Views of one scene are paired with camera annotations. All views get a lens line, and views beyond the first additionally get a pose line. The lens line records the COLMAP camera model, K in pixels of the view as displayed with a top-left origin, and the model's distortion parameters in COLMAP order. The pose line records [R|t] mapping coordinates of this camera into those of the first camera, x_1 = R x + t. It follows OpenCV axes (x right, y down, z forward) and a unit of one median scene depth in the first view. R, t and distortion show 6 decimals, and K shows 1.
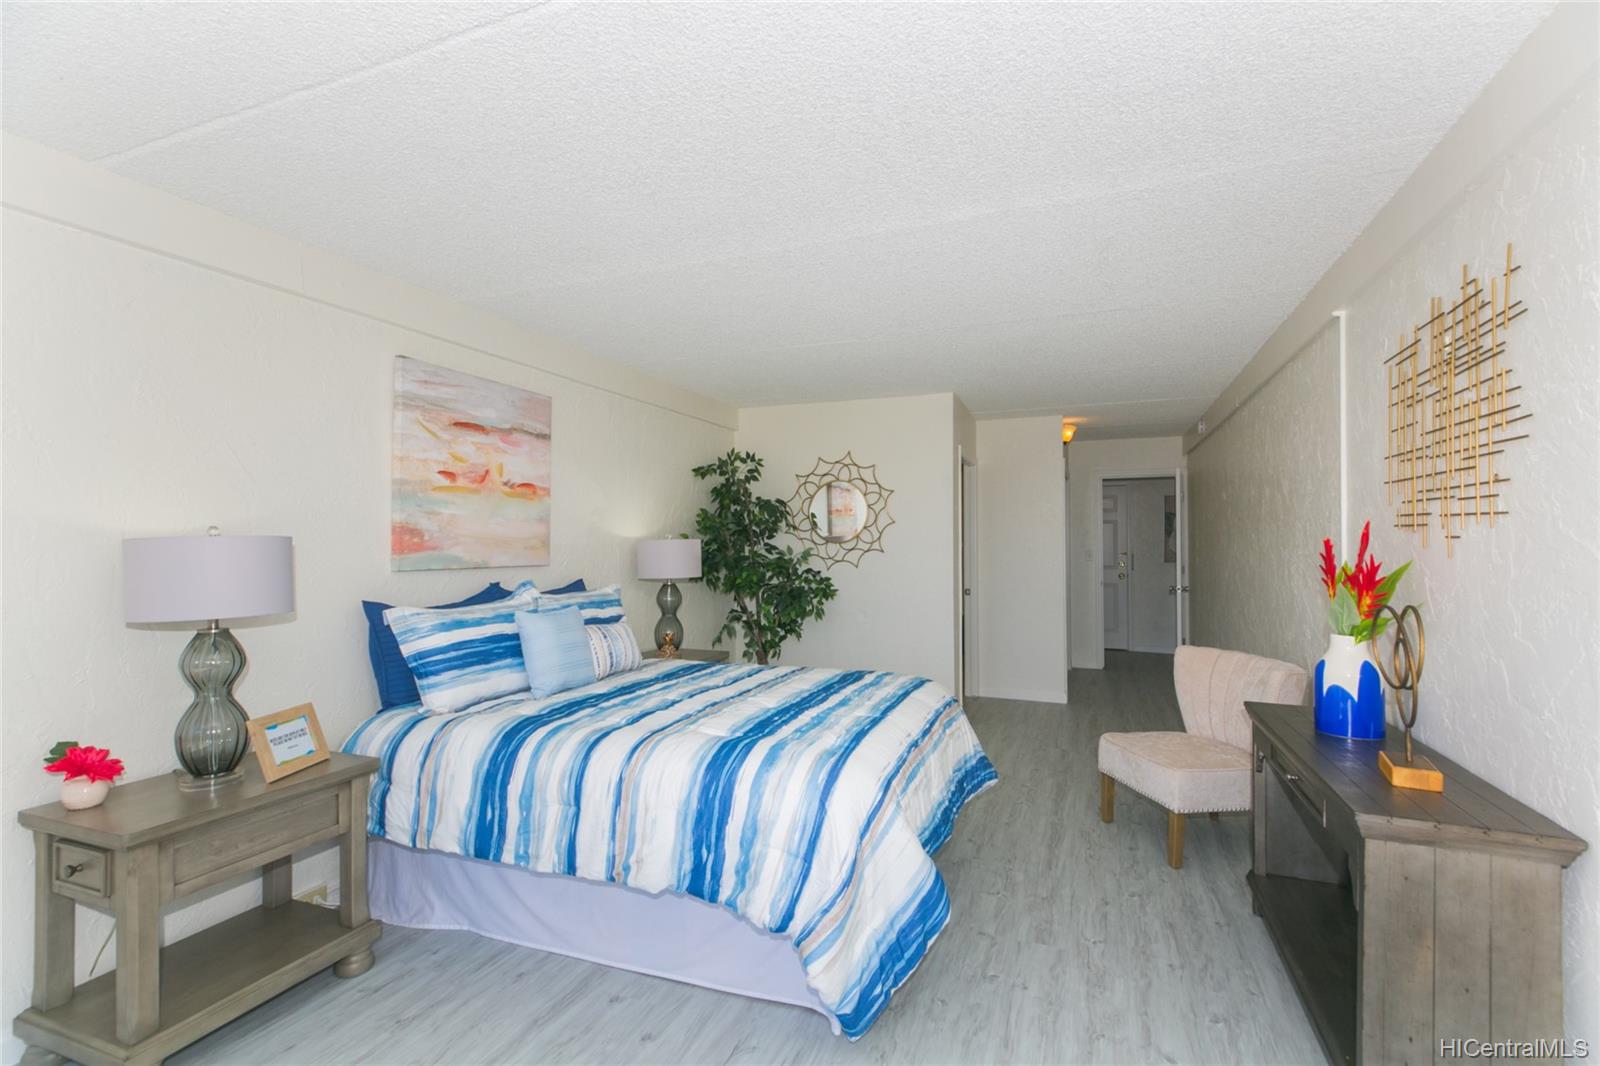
lens RADIAL K [[723.9, 0, 806.9], [0, 723.9, 542.7], [0, 0, 1]] dist [0.008215, -0.000752]
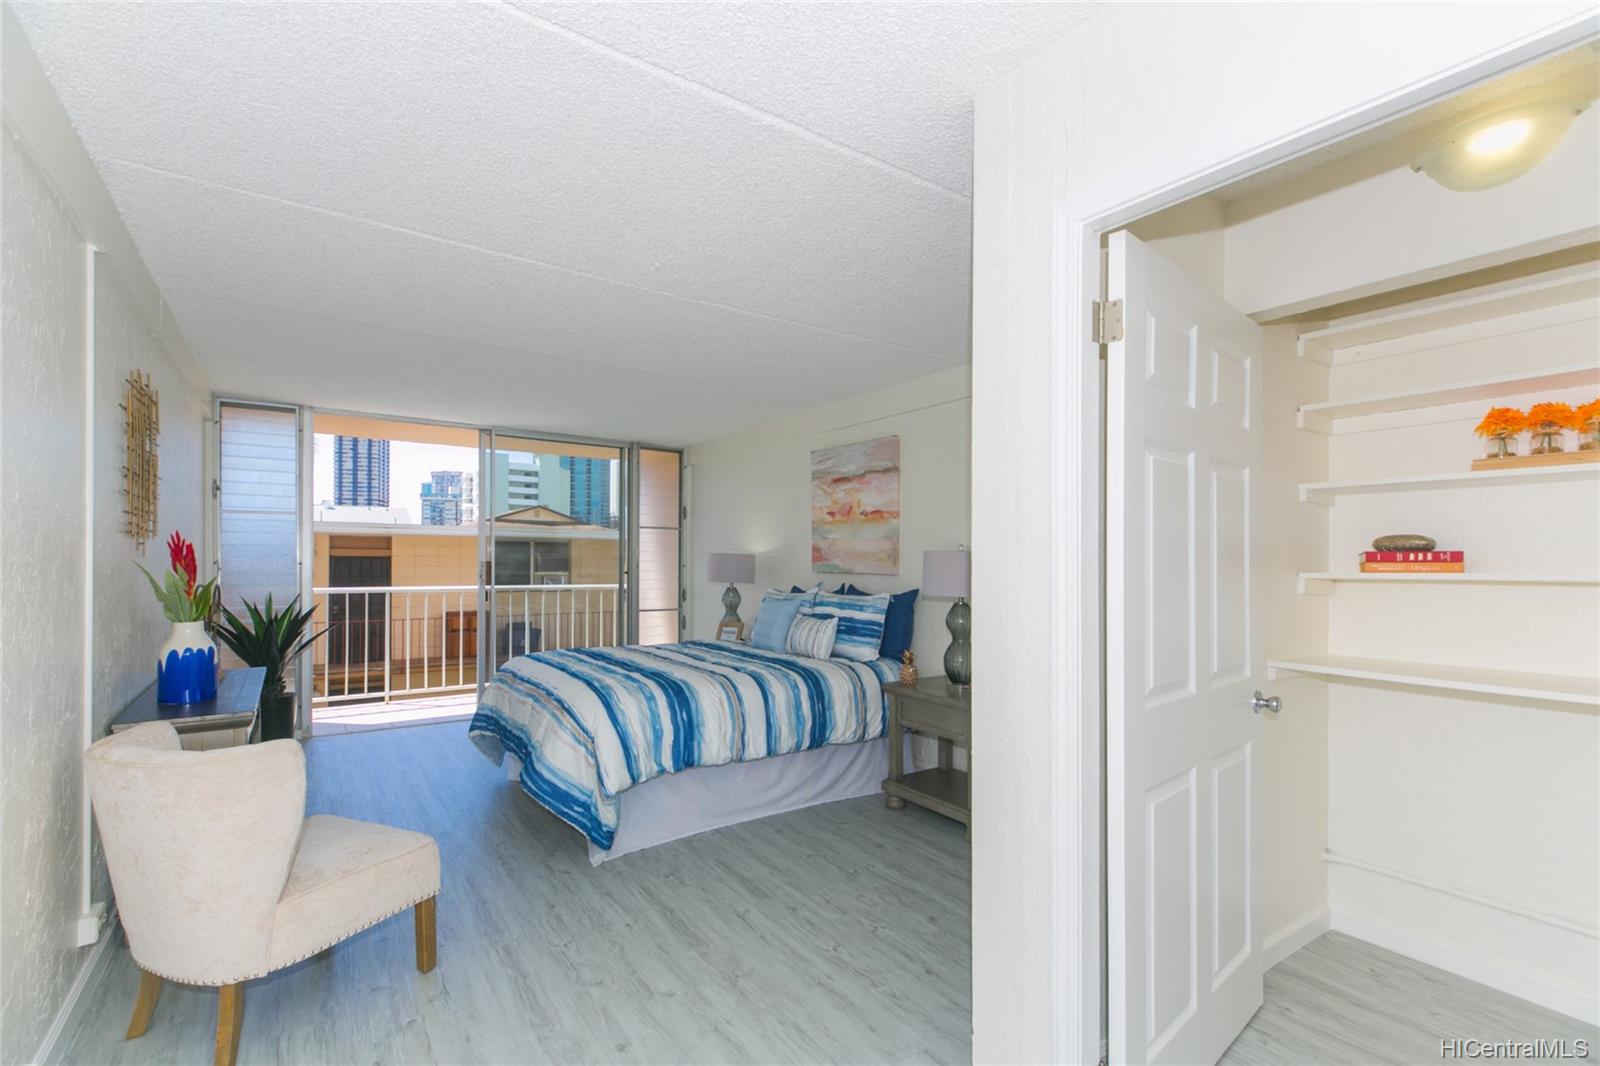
lens RADIAL K [[723.9, 0, 854.1], [0, 723.9, 572.4], [0, 0, 1]] dist [0.008215, -0.000752]
pose [[-0.515247, 0.036968, -0.856244, 0.792338], [0.014402, 0.999302, 0.034477, -0.016841], [0.856920, 0.005433, -0.515420, 1.720850]]
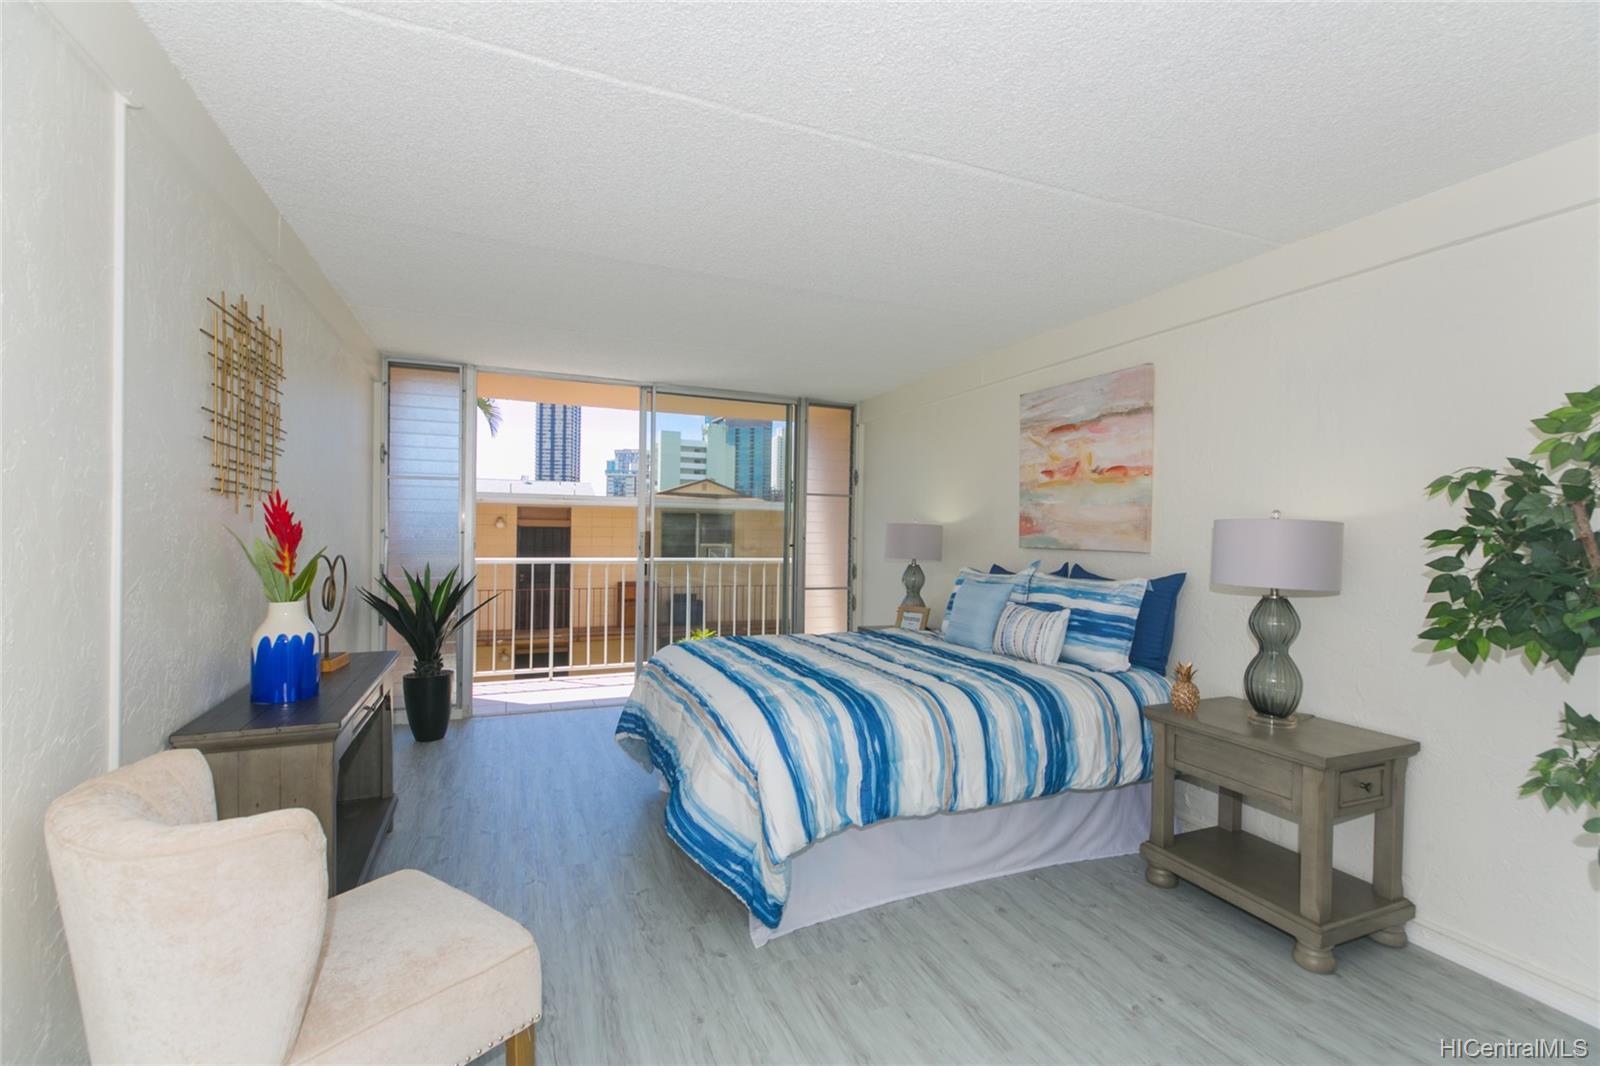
lens RADIAL K [[723.9, 0, 849.8], [0, 723.9, 547.3], [0, 0, 1]] dist [0.008215, -0.000752]
pose [[-0.686700, 0.031745, -0.726247, 0.602155], [0.010740, 0.999380, 0.033528, -0.010026], [0.726861, 0.015224, -0.686615, 1.481578]]
